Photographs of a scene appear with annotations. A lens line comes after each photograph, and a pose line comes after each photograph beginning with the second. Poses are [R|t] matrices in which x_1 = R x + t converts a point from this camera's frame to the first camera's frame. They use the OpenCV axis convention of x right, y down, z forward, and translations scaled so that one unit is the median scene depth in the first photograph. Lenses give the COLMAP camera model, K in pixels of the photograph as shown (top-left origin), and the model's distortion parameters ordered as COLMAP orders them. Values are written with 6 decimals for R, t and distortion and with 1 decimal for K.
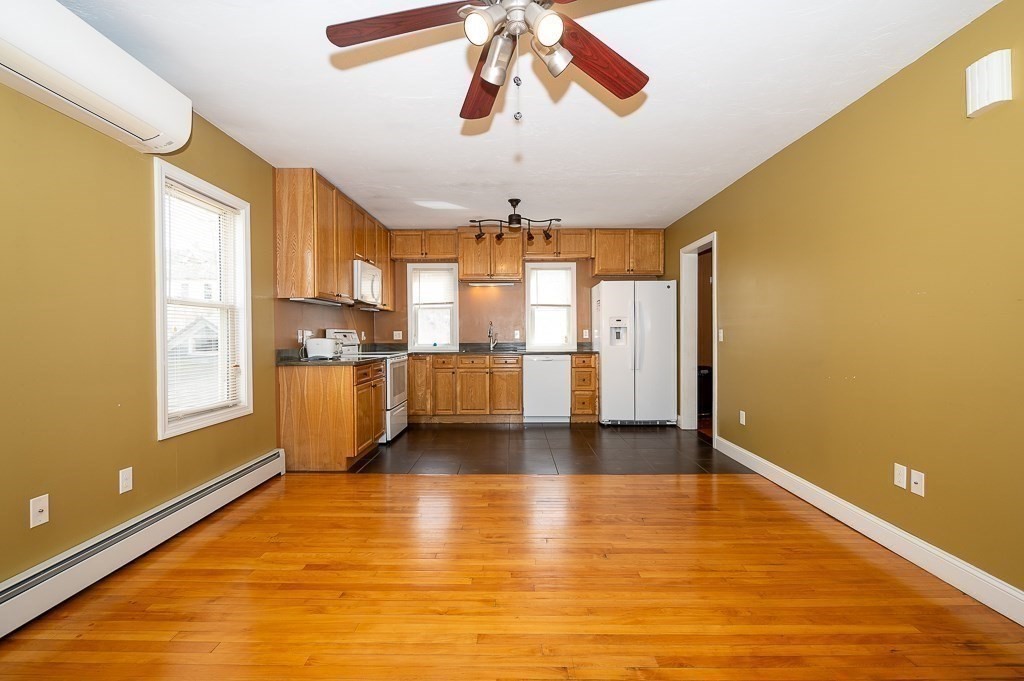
lens RADIAL K [[479.8, 0, 504.7], [0, 479.8, 319.7], [0, 0, 1]] dist [0.004197, -0.002172]
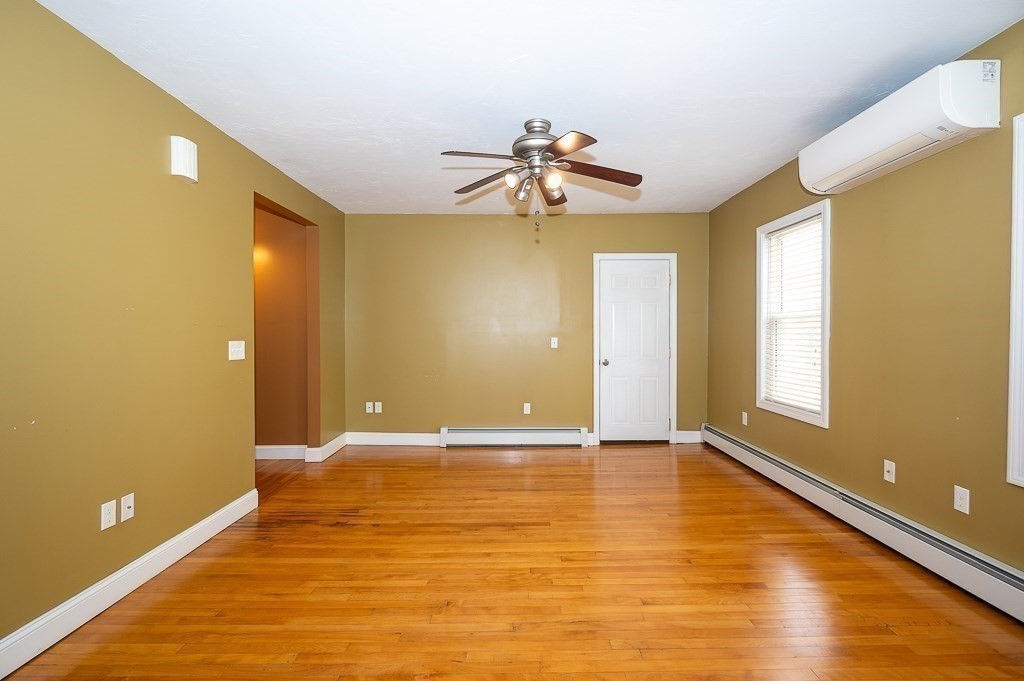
lens RADIAL K [[479.8, 0, 522.5], [0, 479.8, 341.2], [0, 0, 1]] dist [0.004197, -0.002172]
pose [[-0.999279, 0.006900, -0.037336, 0.097733], [0.007532, 0.999830, -0.016837, 0.029115], [0.037213, -0.017106, -0.999161, 1.768754]]
